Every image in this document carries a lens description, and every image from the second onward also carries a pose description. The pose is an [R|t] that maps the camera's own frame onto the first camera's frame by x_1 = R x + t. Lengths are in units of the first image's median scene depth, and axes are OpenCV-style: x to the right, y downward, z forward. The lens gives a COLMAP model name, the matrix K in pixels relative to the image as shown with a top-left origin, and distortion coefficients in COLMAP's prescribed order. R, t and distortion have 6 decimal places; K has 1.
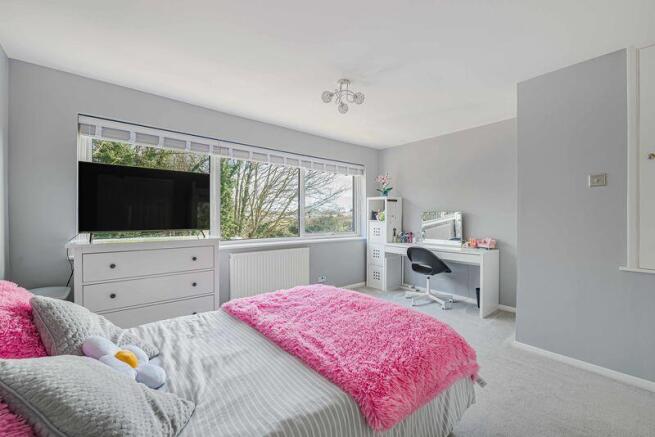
lens RADIAL K [[269.3, 0, 327.7], [0, 269.3, 218.1], [0, 0, 1]] dist [-0.000057, -0.000061]
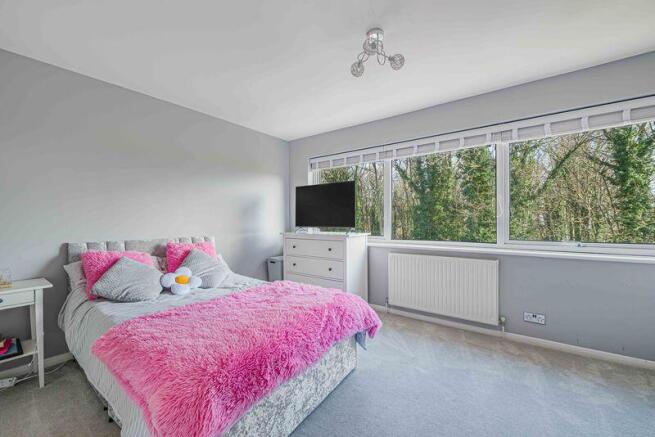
lens RADIAL K [[259.6, 0, 329.0], [0, 259.6, 220.5], [0, 0, 1]] dist [-0.001287, -0.000087]
pose [[0.249082, 0.002501, -0.968479, 0.645257], [0.007801, 0.999959, 0.004589, 0.004559], [0.968451, -0.008698, 0.249053, 0.622170]]
